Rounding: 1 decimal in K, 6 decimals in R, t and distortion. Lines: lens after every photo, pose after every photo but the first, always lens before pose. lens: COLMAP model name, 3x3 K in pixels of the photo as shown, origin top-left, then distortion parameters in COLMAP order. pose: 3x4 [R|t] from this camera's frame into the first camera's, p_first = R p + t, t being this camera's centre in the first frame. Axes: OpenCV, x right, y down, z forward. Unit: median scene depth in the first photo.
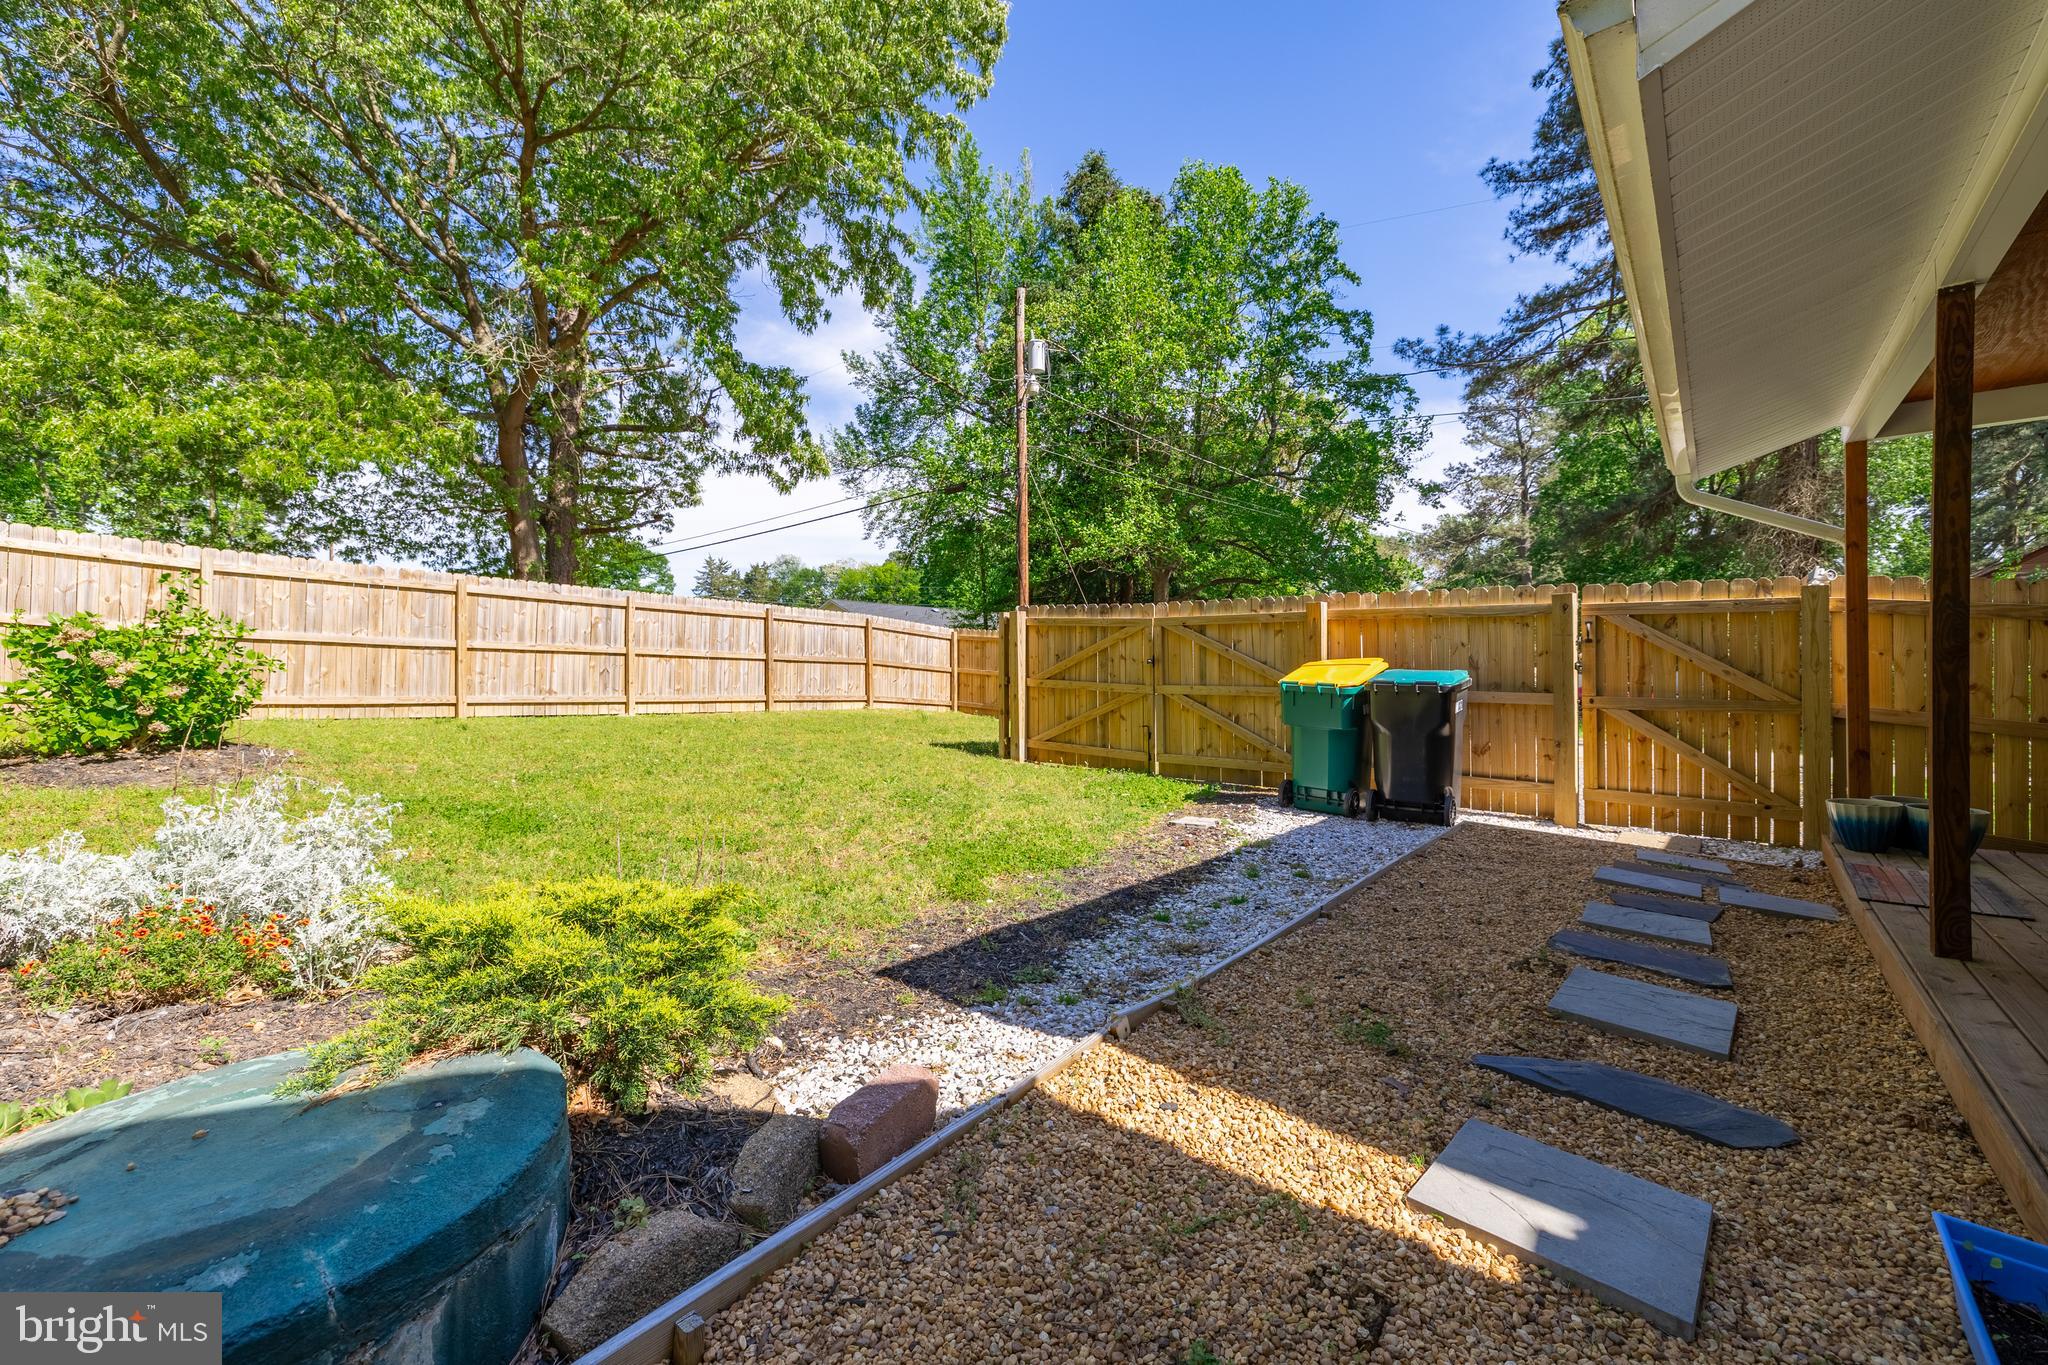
lens RADIAL K [[854.6, 0, 1021.1], [0, 854.6, 675.7], [0, 0, 1]] dist [0.001017, 0.000042]
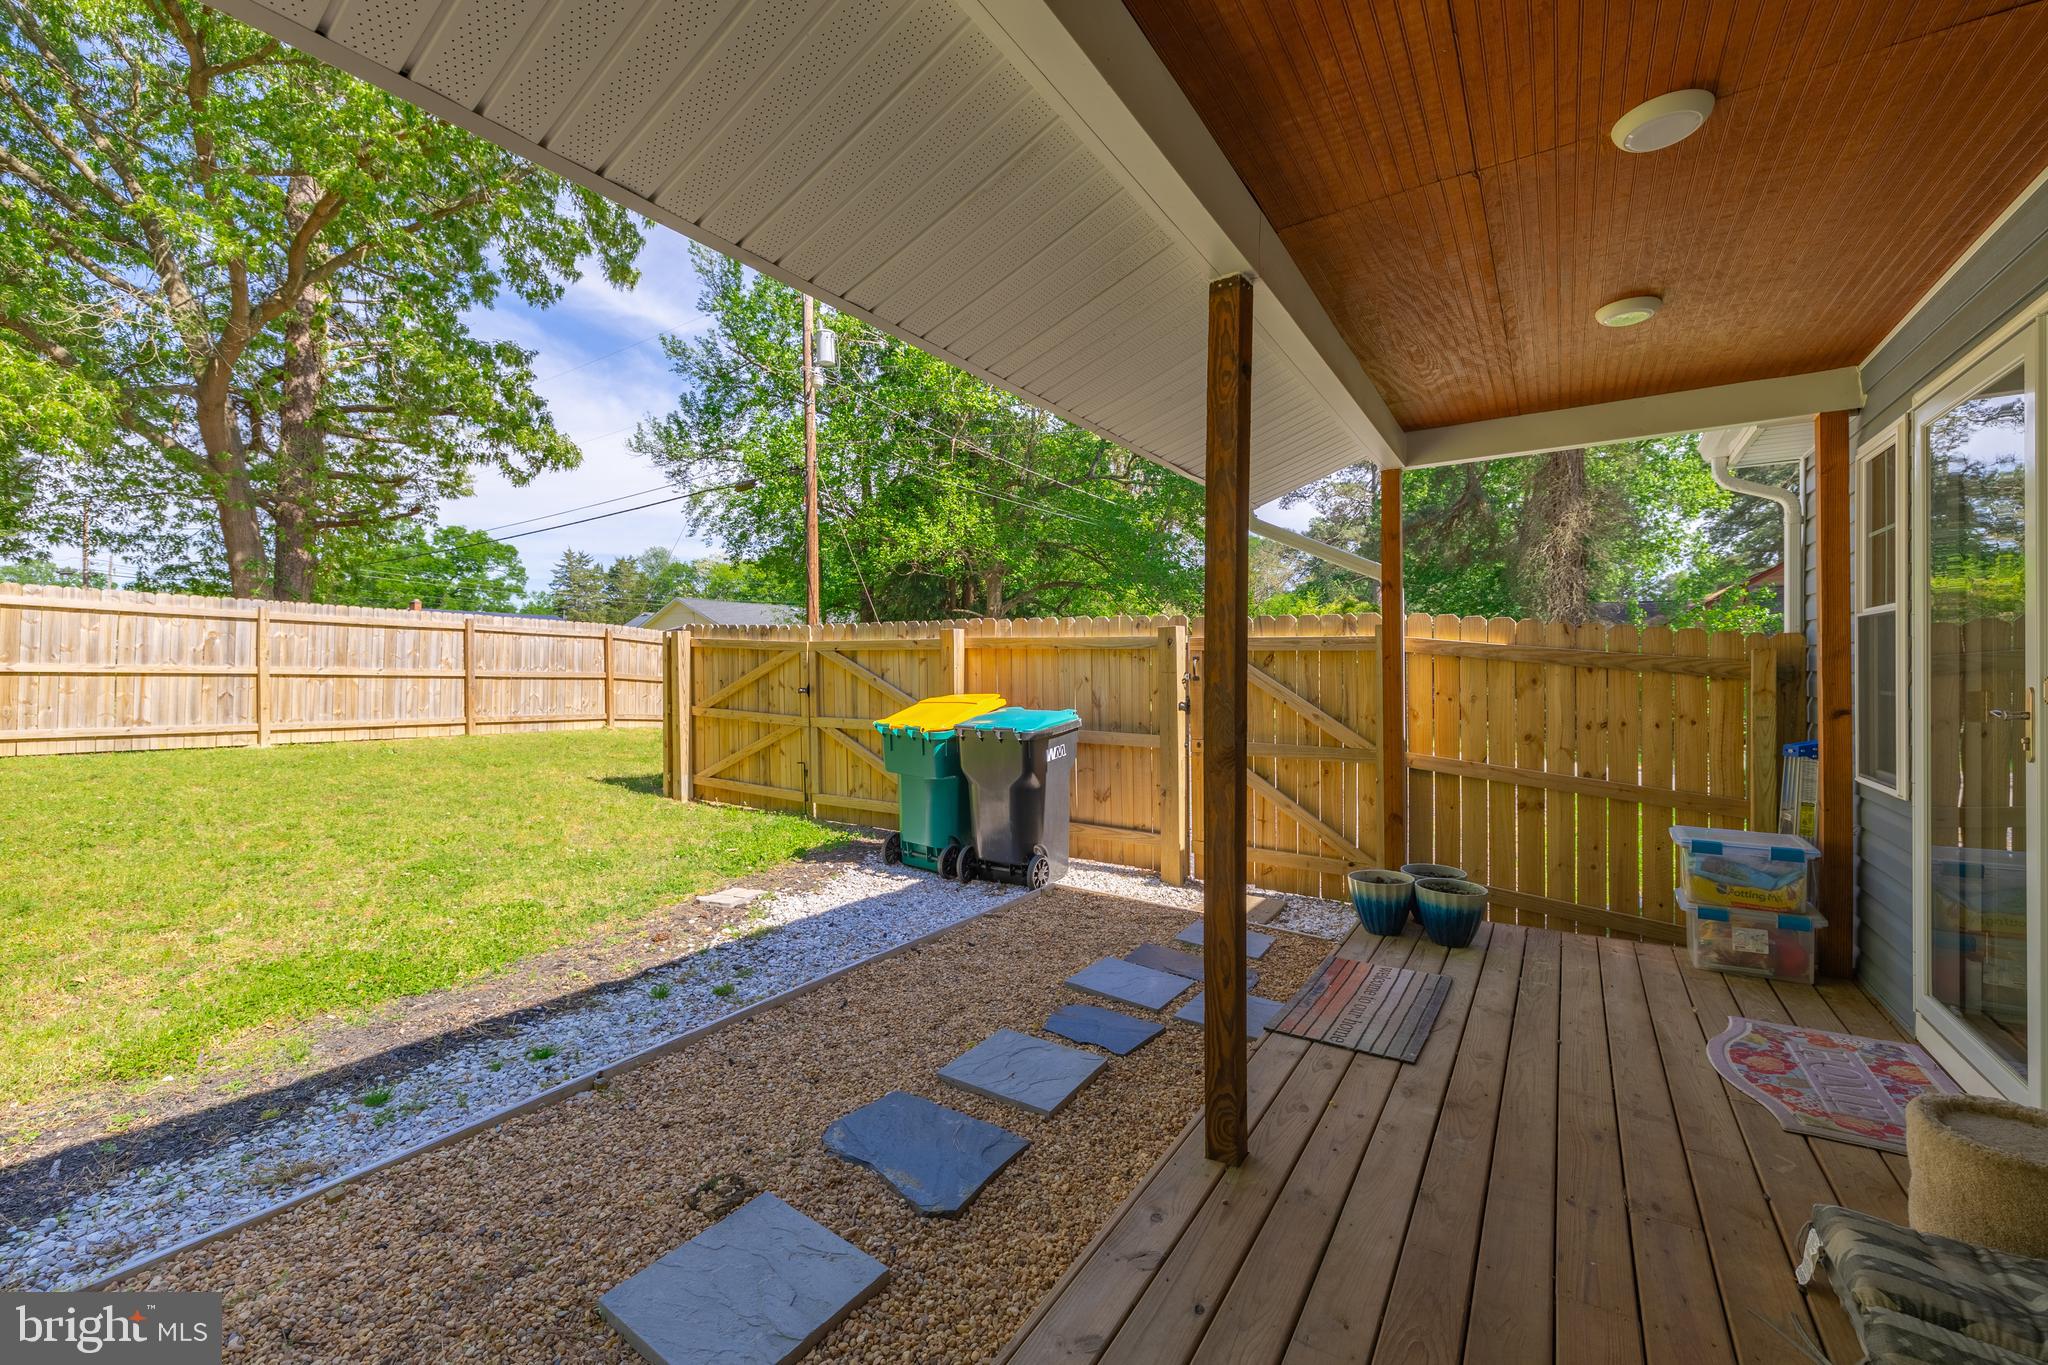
lens RADIAL K [[854.6, 0, 1020.9], [0, 854.6, 675.6], [0, 0, 1]] dist [0.001017, 0.000042]
pose [[0.992377, -0.004581, 0.123153, 0.127656], [0.004118, 0.999983, 0.004018, -0.016776], [-0.123169, -0.003480, 0.992380, 0.041585]]
